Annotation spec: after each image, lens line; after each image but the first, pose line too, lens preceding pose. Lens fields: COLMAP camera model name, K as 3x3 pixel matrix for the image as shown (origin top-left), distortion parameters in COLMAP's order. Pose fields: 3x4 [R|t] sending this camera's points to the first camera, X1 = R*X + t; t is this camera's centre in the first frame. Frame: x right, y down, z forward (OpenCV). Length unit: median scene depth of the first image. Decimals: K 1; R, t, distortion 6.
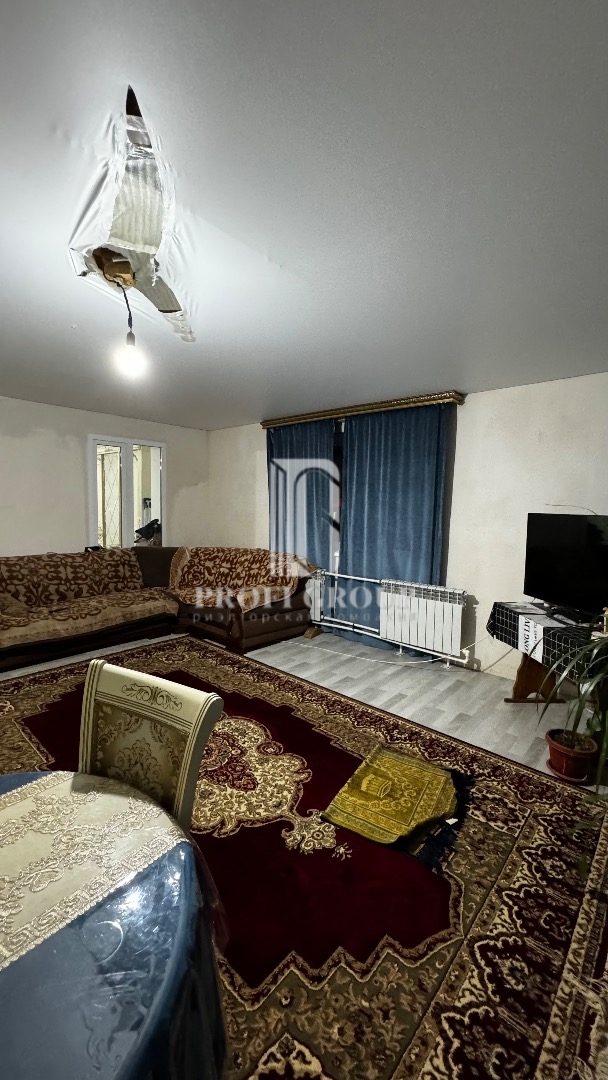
lens RADIAL K [[427.5, 0, 308.1], [0, 427.5, 540.8], [0, 0, 1]] dist [0.003769, -0.001159]
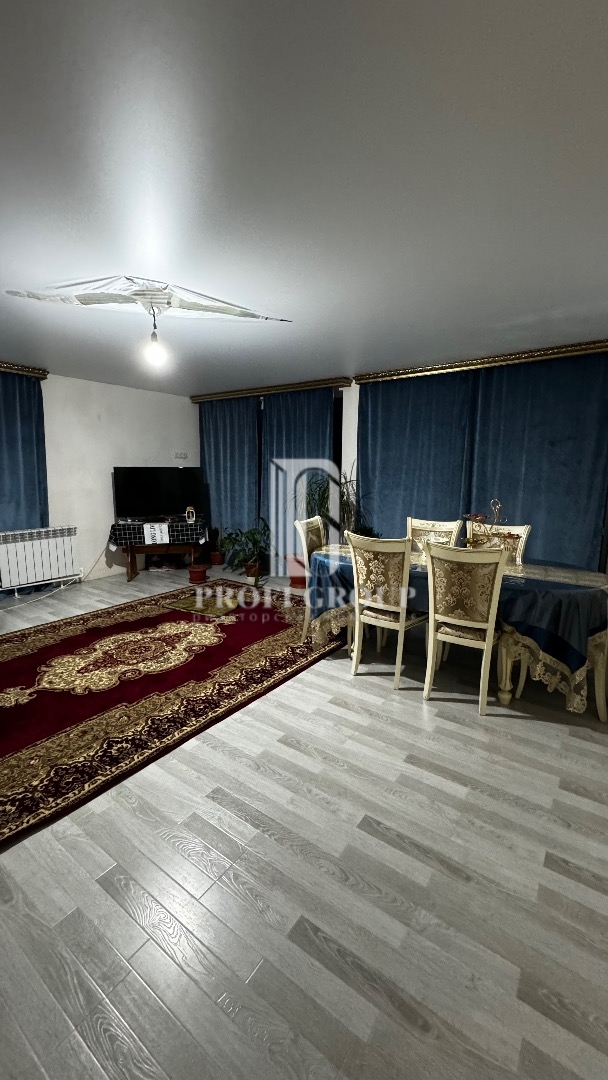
lens RADIAL K [[427.5, 0, 306.5], [0, 427.5, 543.4], [0, 0, 1]] dist [0.003769, -0.001159]
pose [[-0.106856, -0.180536, 0.977747, -1.523305], [0.073818, 0.979222, 0.188876, -0.041035], [-0.991530, 0.092358, -0.091309, 0.575129]]
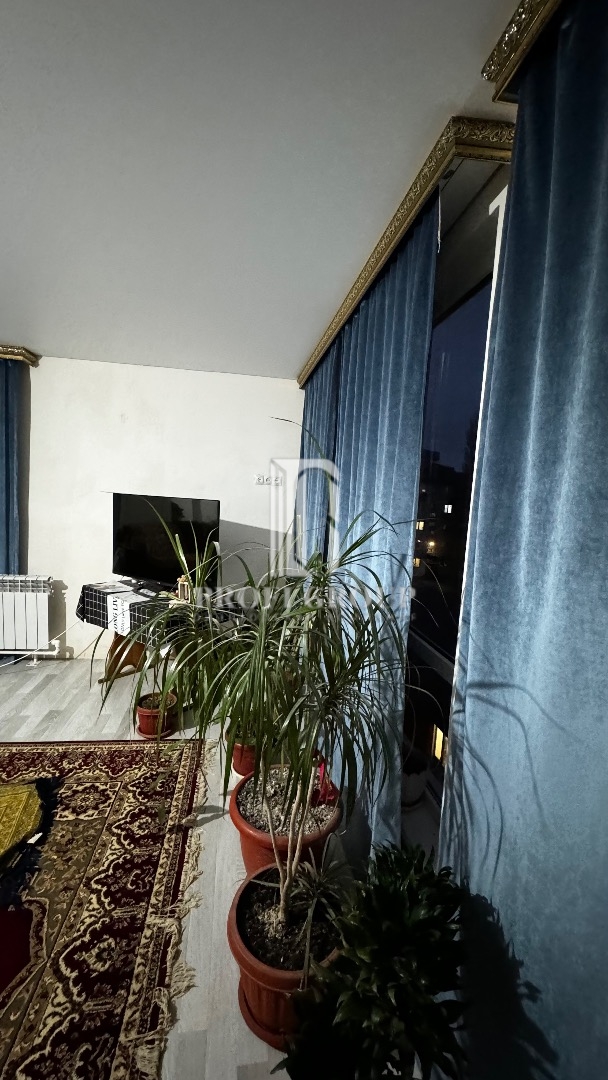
lens RADIAL K [[427.5, 0, 302.8], [0, 427.5, 538.0], [0, 0, 1]] dist [0.003769, -0.001159]
pose [[0.648531, -0.057125, 0.759042, 0.041288], [0.020465, 0.998128, 0.057633, -0.009579], [-0.760913, -0.021843, 0.648486, 0.004796]]
